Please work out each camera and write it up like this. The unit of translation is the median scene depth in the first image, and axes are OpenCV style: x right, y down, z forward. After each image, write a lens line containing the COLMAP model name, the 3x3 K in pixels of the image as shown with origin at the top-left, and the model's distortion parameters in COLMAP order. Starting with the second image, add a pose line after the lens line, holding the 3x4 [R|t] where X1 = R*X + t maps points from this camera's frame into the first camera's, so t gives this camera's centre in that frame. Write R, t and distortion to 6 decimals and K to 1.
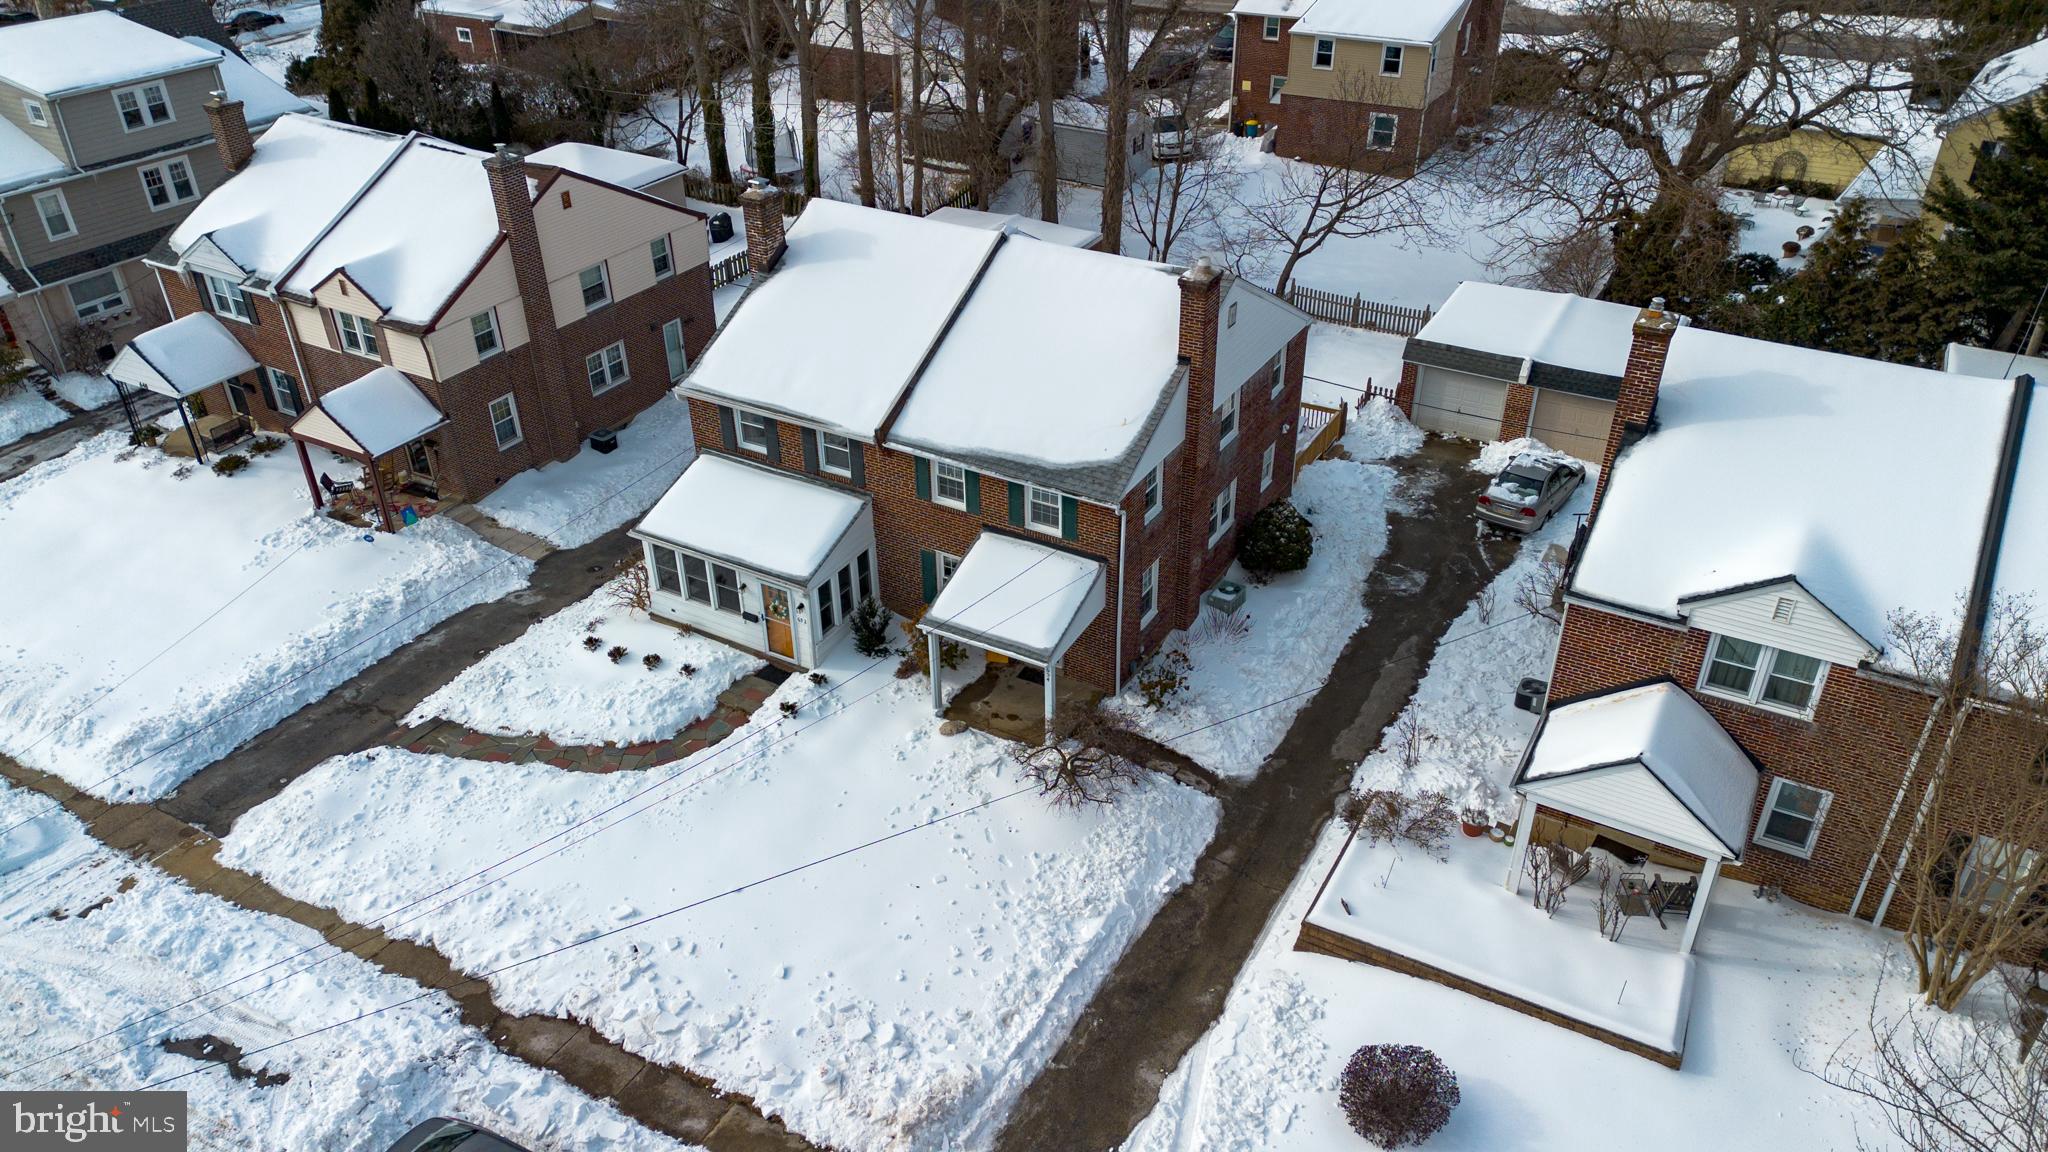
lens RADIAL K [[1441.2, 0, 1031.4], [0, 1441.2, 570.0], [0, 0, 1]] dist [0.067028, 0.000217]
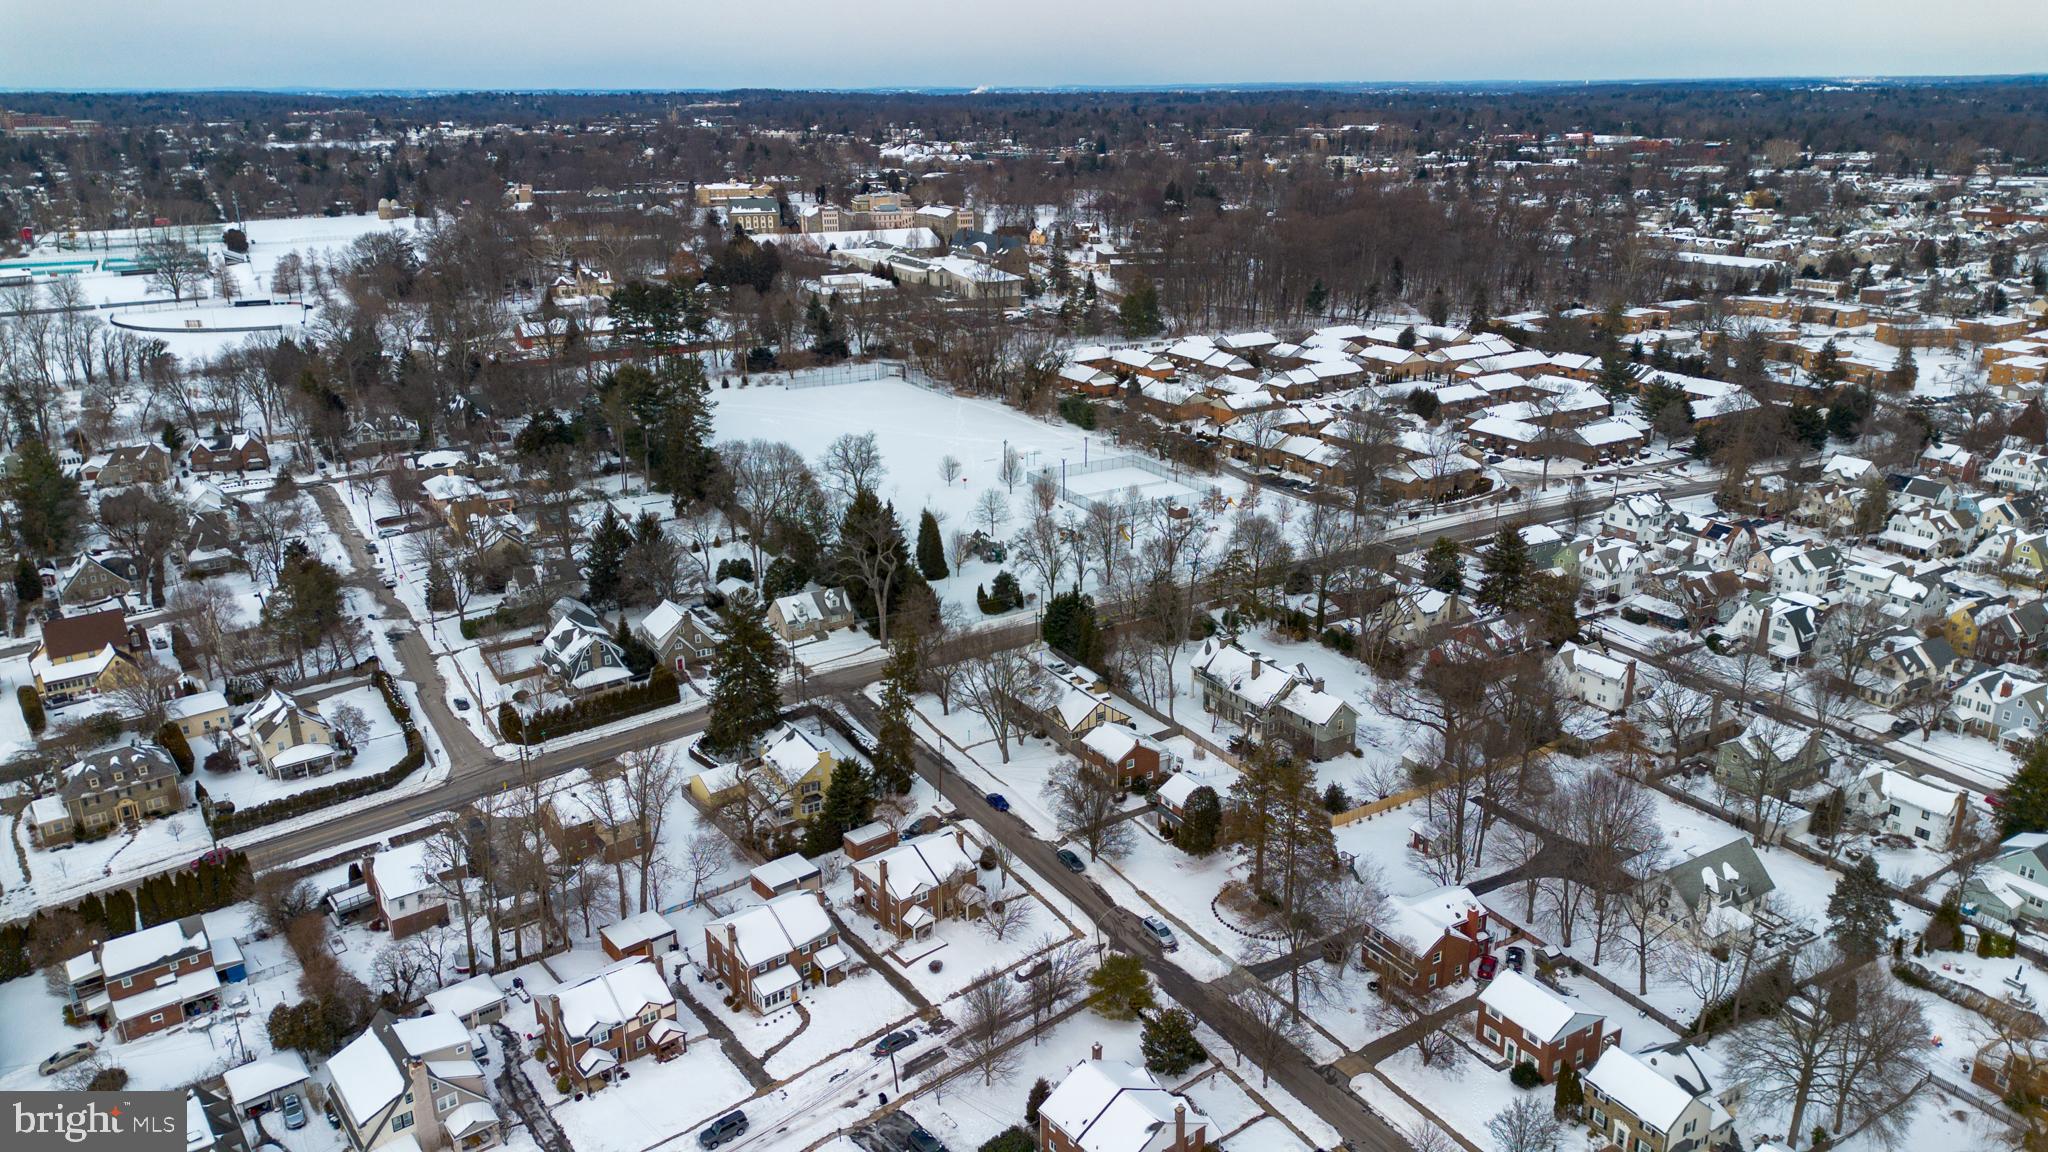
lens RADIAL K [[1441.2, 0, 1036.0], [0, 1441.2, 585.1], [0, 0, 1]] dist [0.067028, 0.000217]
pose [[0.377084, -0.307088, 0.873788, -3.738289], [0.490785, 0.866338, 0.092670, -1.219213], [-0.785454, 0.393897, 0.477397, -2.561346]]
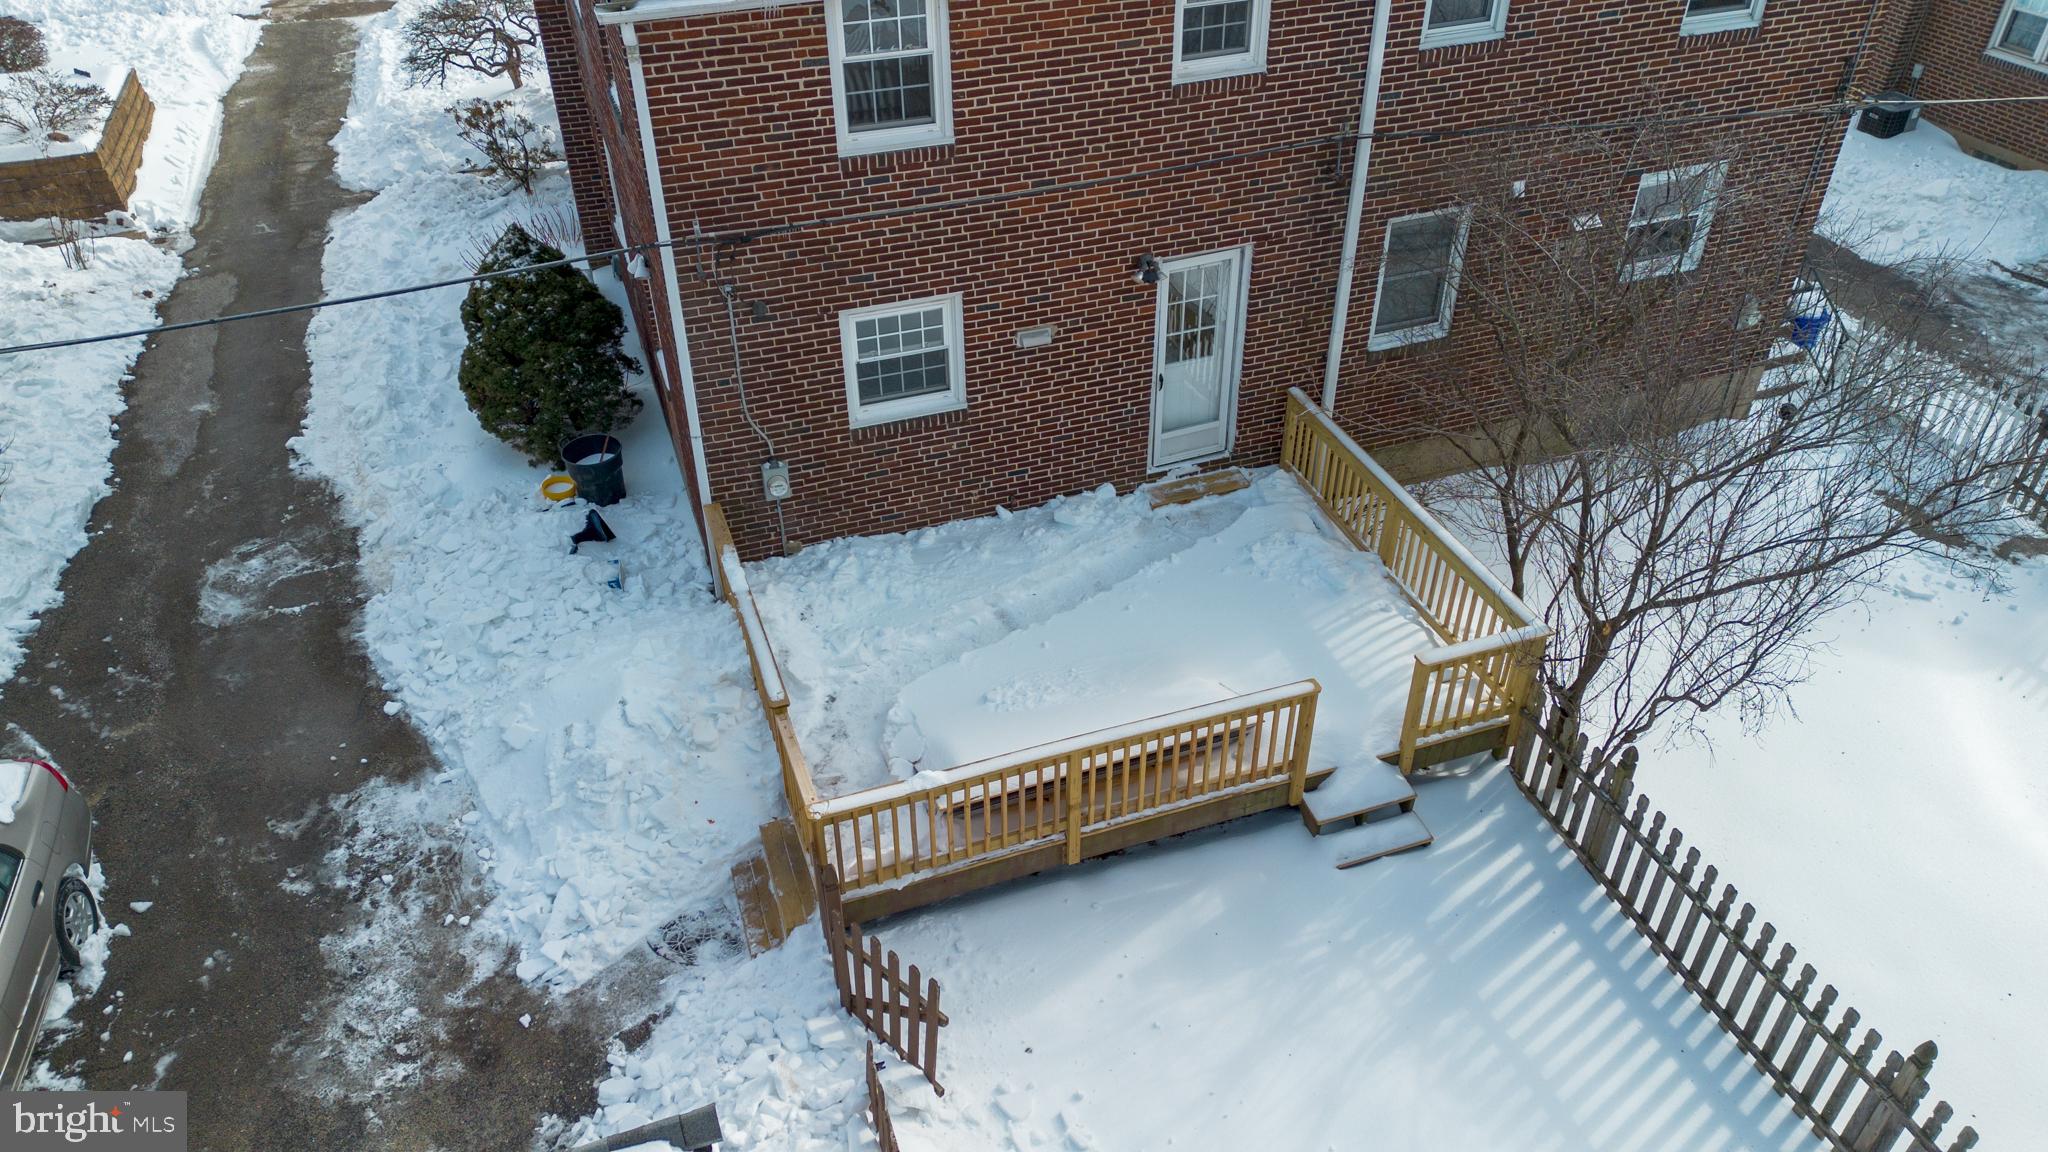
lens RADIAL K [[1441.2, 0, 1025.4], [0, 1441.2, 578.1], [0, 0, 1]] dist [0.067028, 0.000217]
pose [[-0.653607, 0.463494, -0.598307, 0.385827], [-0.395121, 0.465279, 0.792082, -0.395093], [0.645506, 0.754114, -0.120973, 1.280345]]
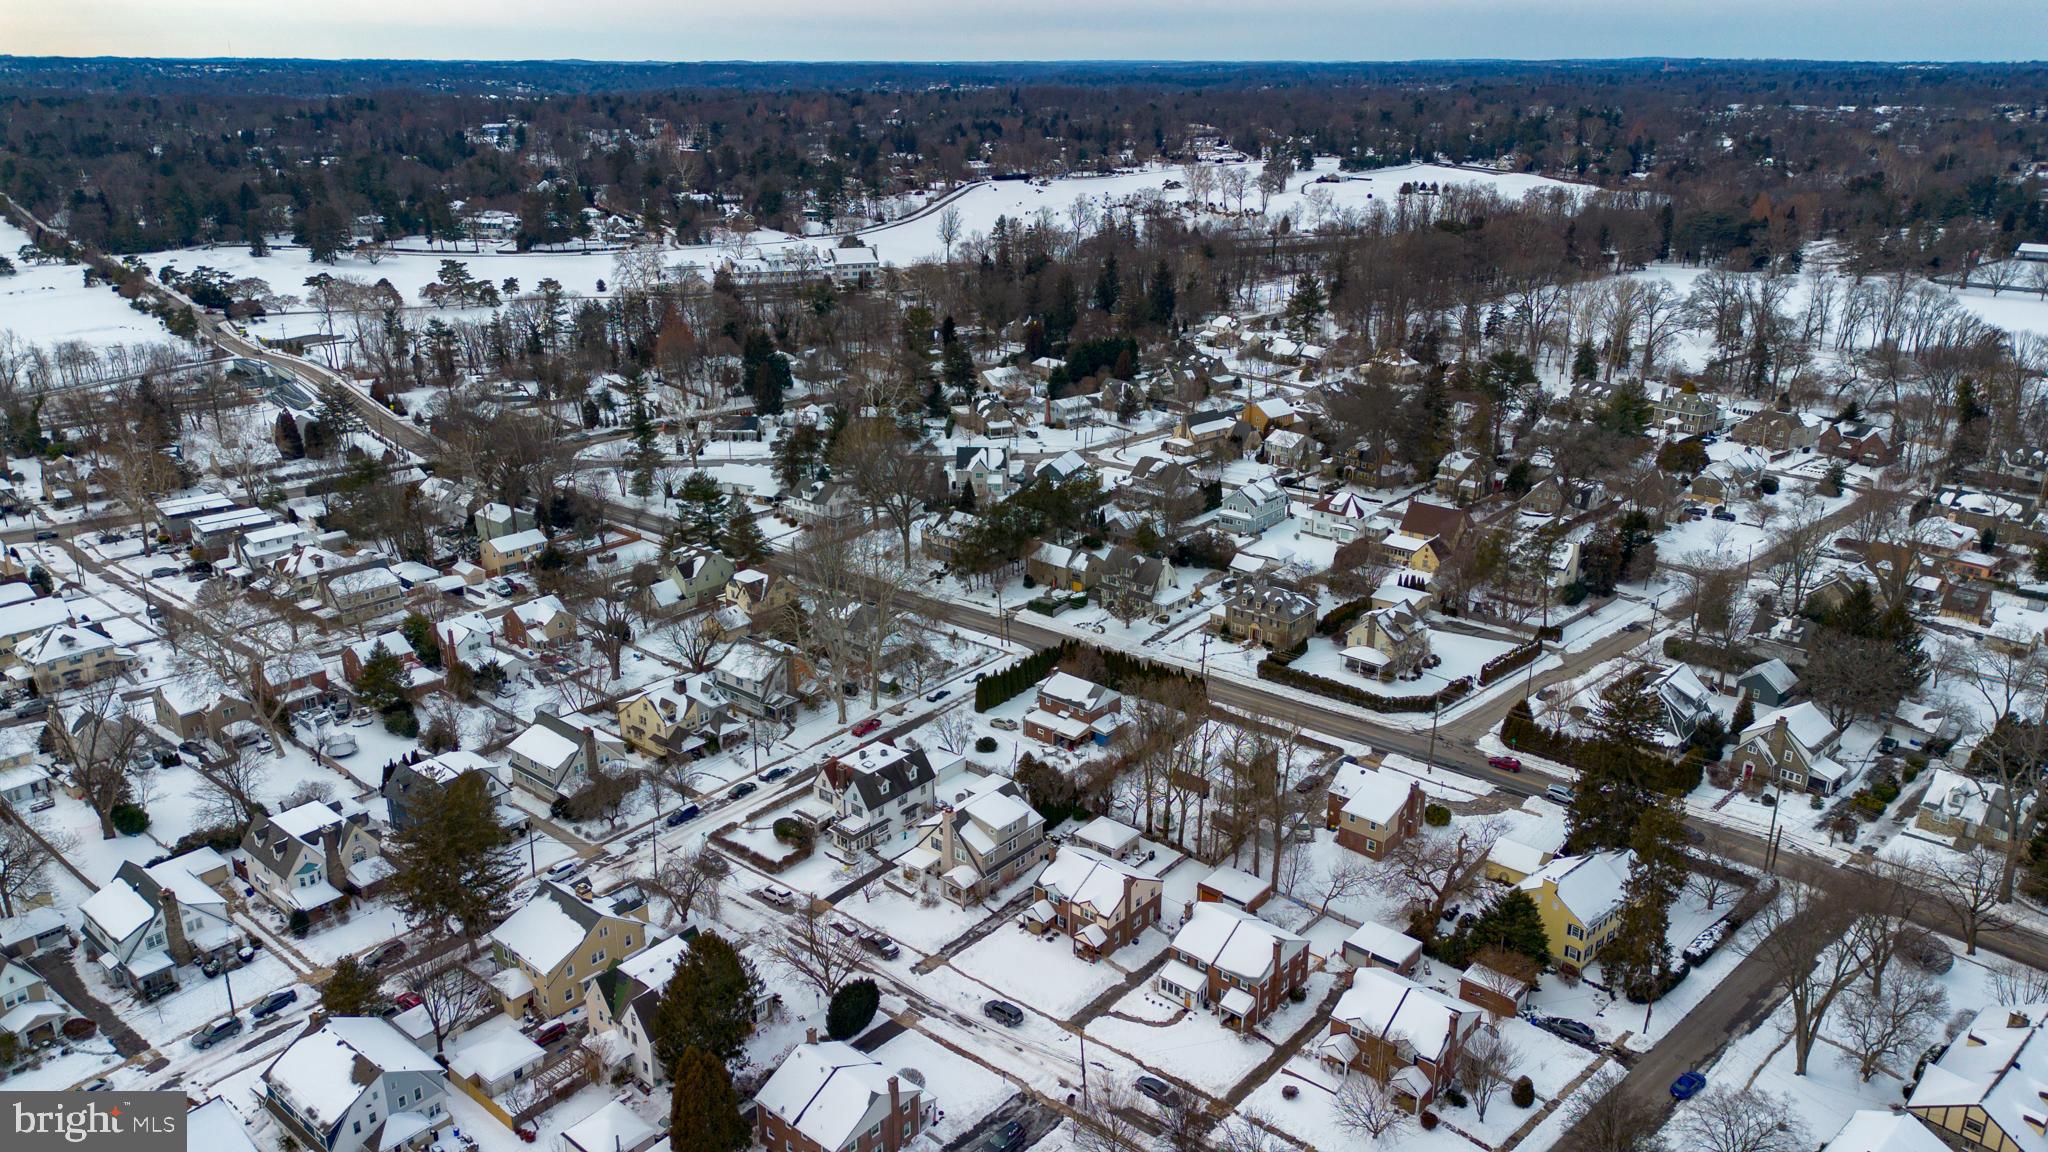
lens RADIAL K [[1441.2, 0, 1018.4], [0, 1441.2, 574.2], [0, 0, 1]] dist [0.067028, 0.000217]
pose [[0.980675, 0.068846, -0.183131, 0.059999], [-0.105268, 0.974676, -0.197294, -0.332166], [0.164911, 0.212759, 0.963088, -4.050539]]
